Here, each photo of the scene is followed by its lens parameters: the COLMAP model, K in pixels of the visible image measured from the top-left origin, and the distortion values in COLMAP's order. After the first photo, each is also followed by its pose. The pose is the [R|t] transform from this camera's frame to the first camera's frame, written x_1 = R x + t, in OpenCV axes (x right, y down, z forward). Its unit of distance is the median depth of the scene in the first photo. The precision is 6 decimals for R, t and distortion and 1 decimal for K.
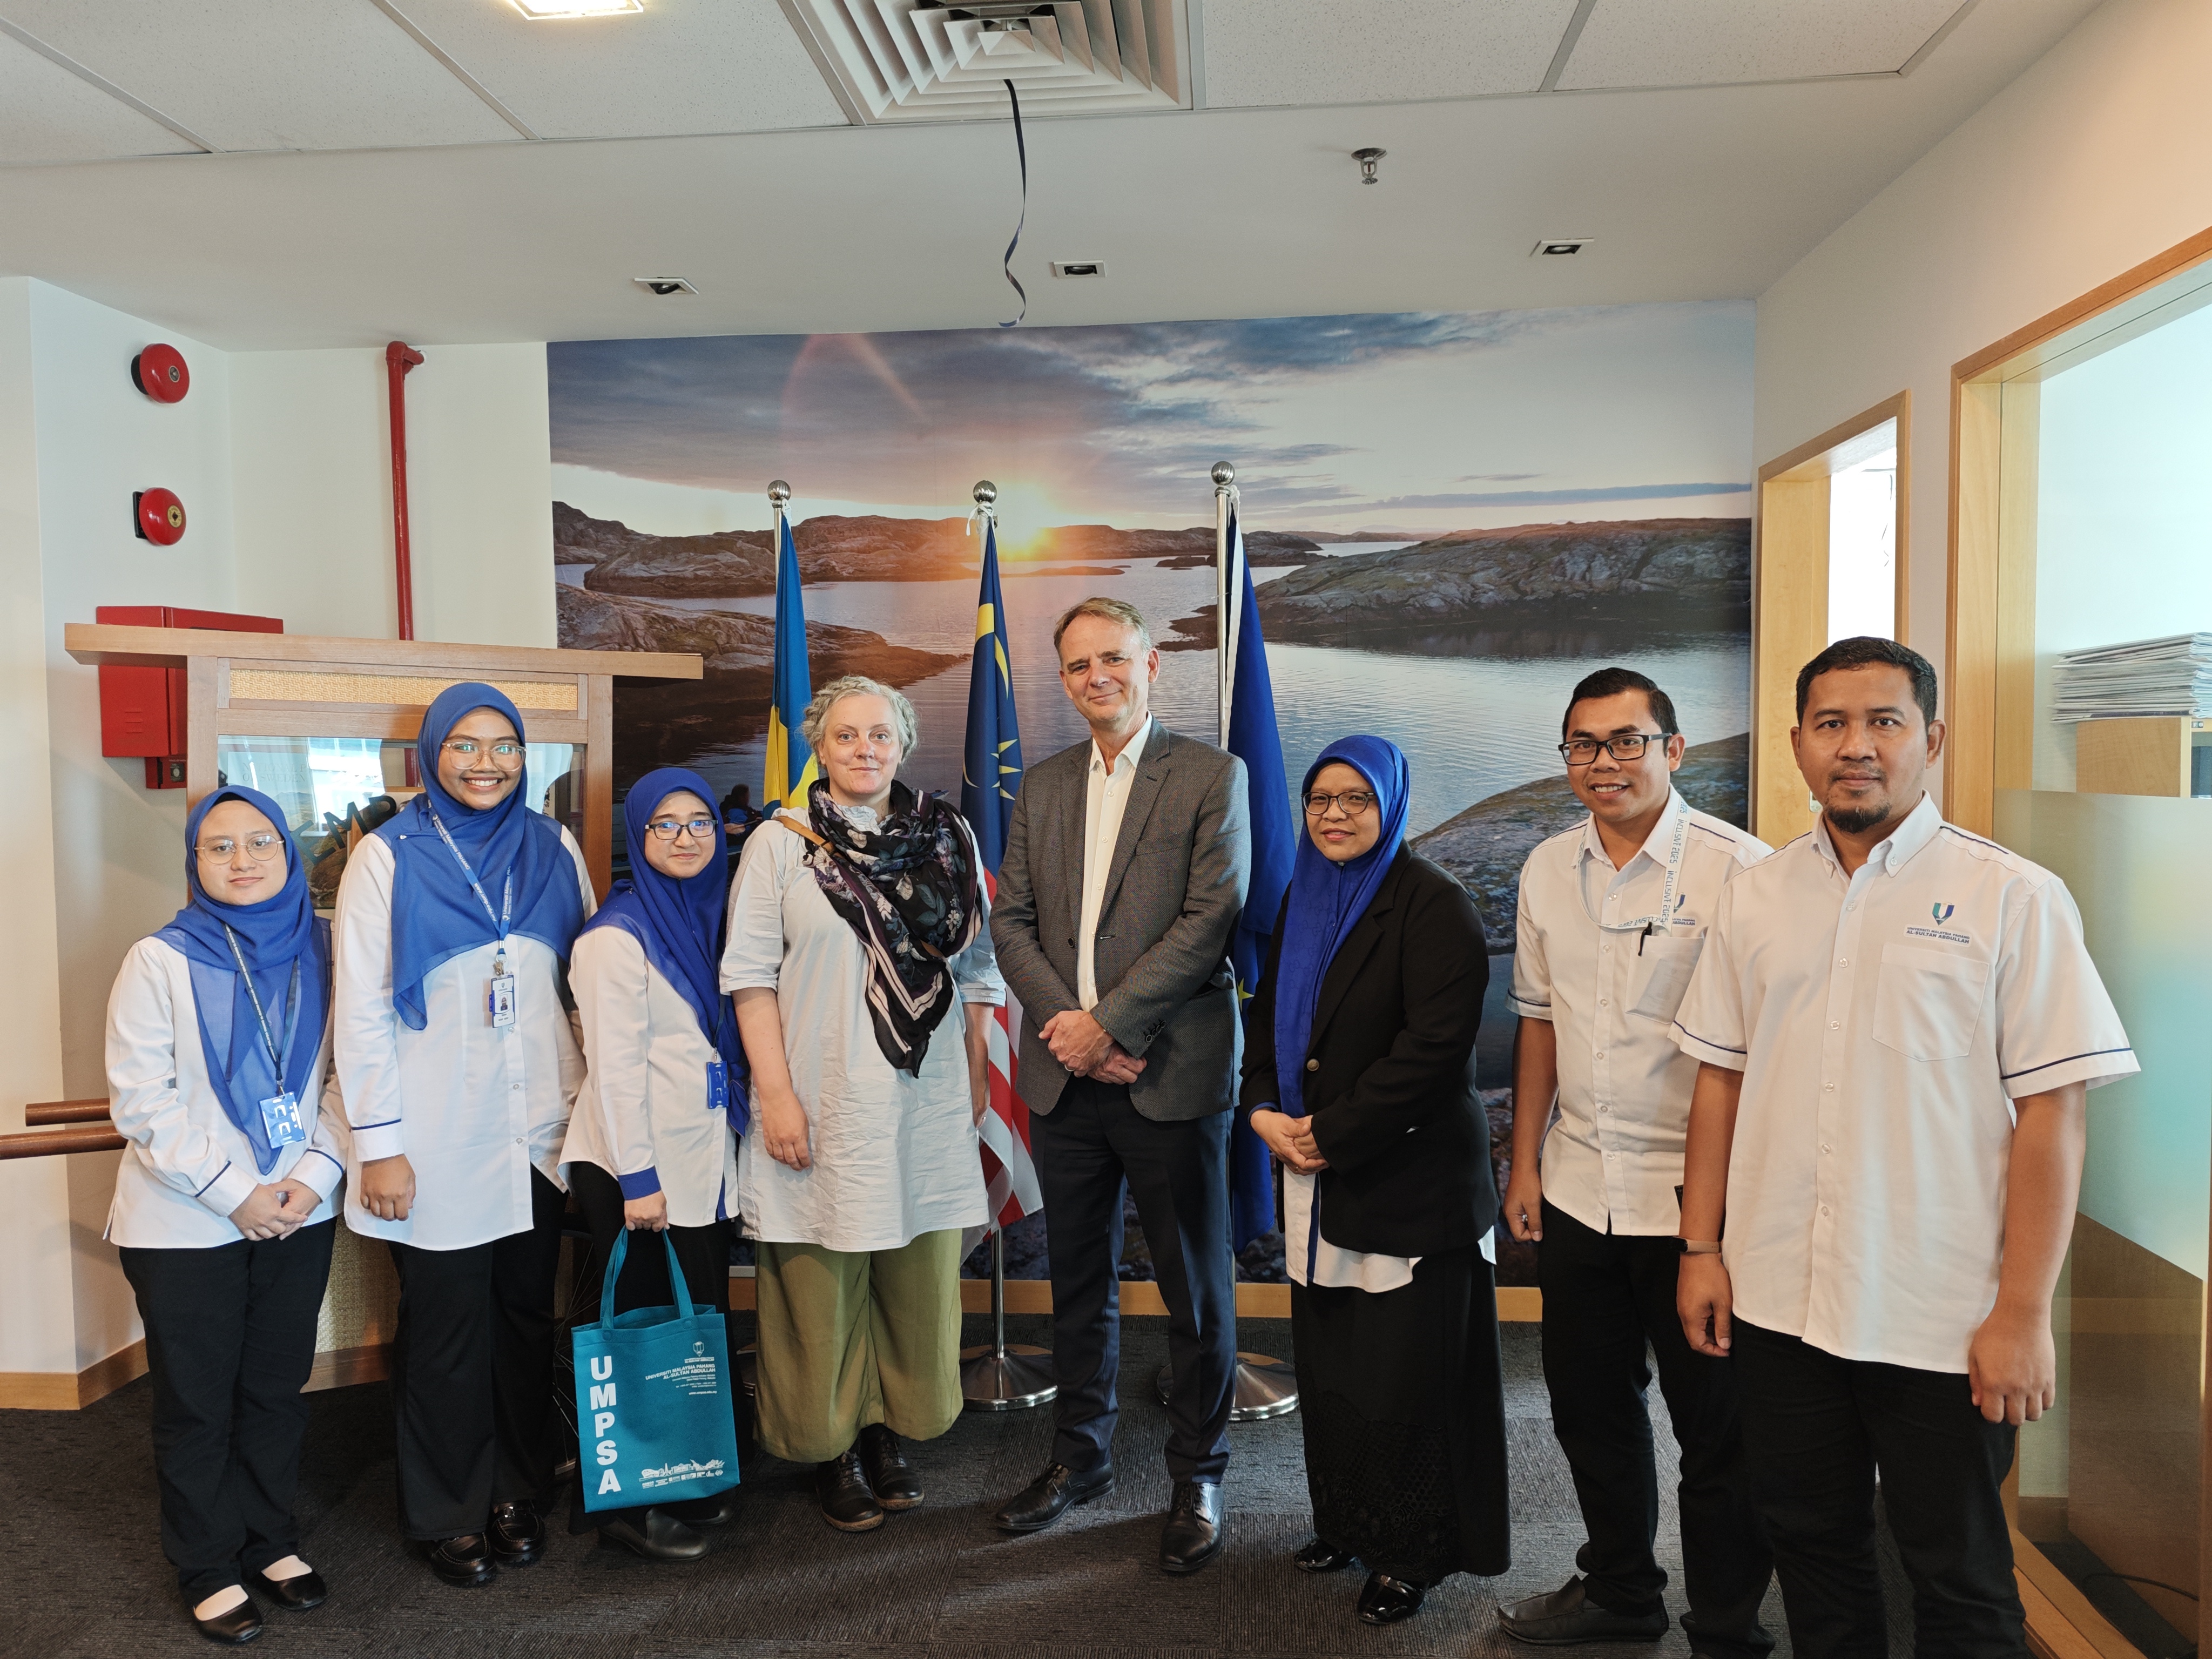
lens RADIAL K [[1531.3, 0, 1106.0], [0, 1531.3, 829.5], [0, 0, 1]] dist [0.059812, -0.094639]
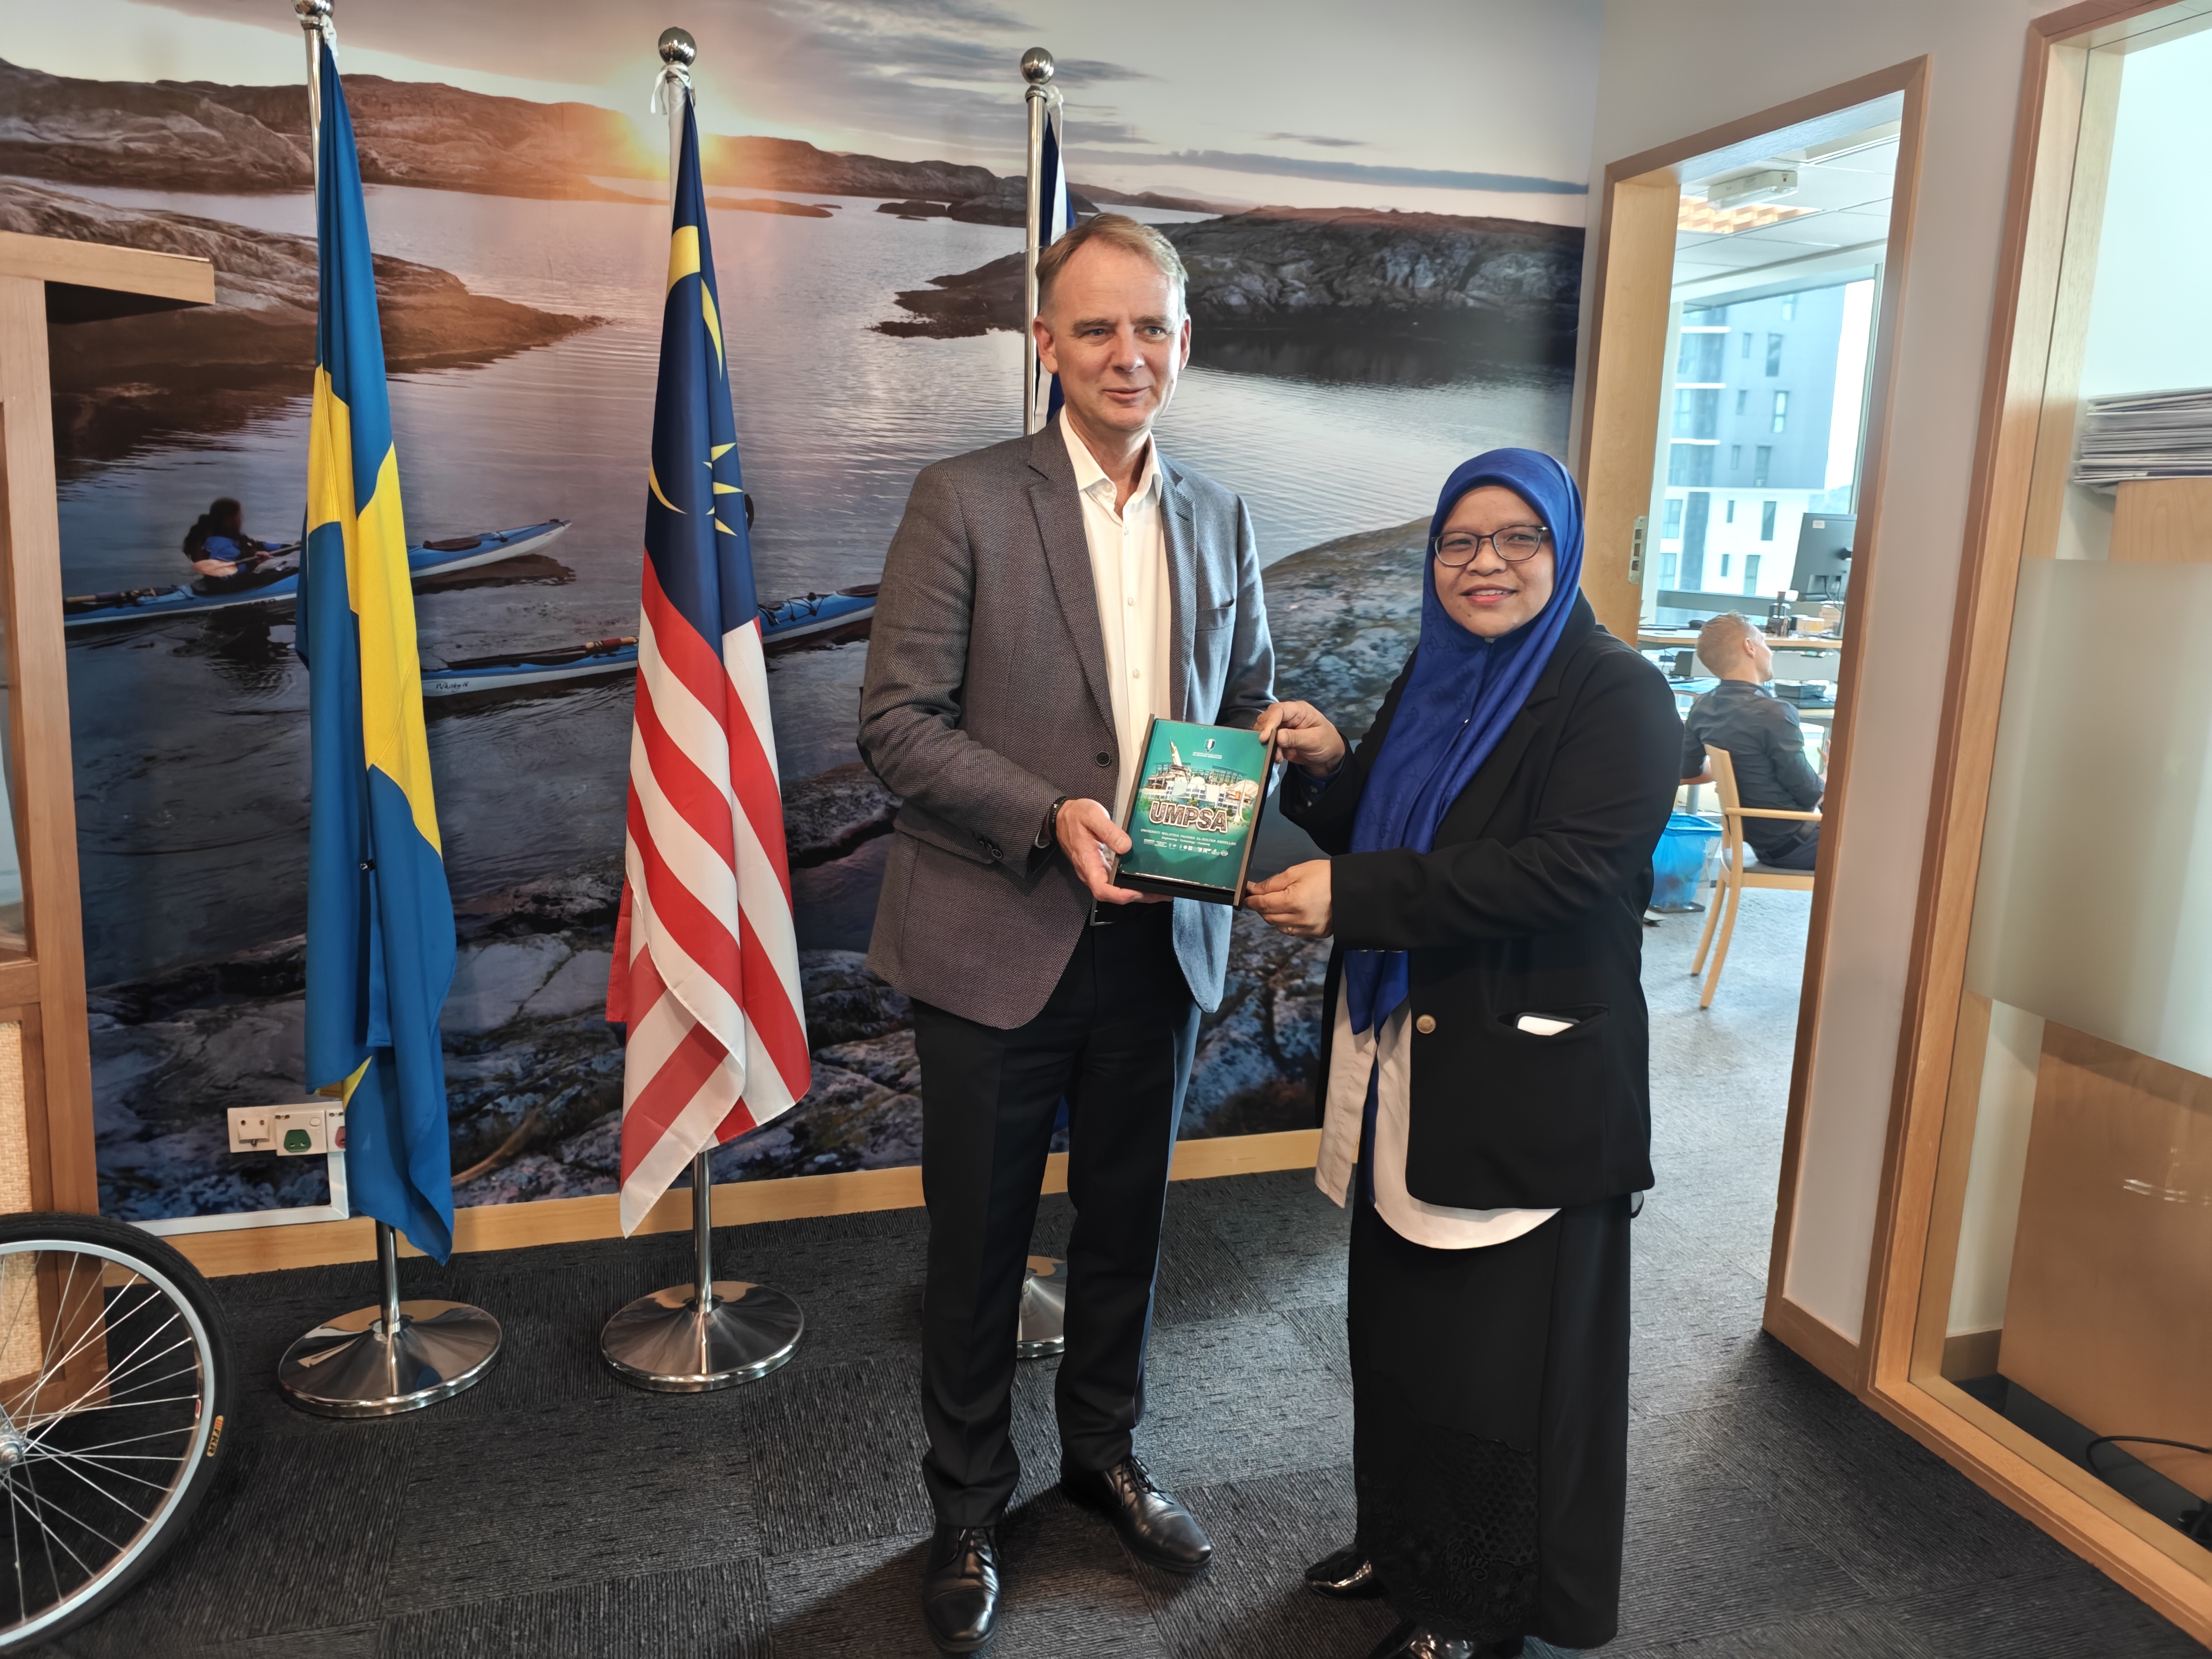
lens RADIAL K [[1575.8, 0, 1106.0], [0, 1575.8, 829.5], [0, 0, 1]] dist [0.014335, -0.018465]
pose [[0.933895, -0.029787, 0.356304, -0.139828], [-0.022665, 0.989587, 0.142138, 0.005836], [-0.356828, -0.140818, 0.923496, 0.248591]]
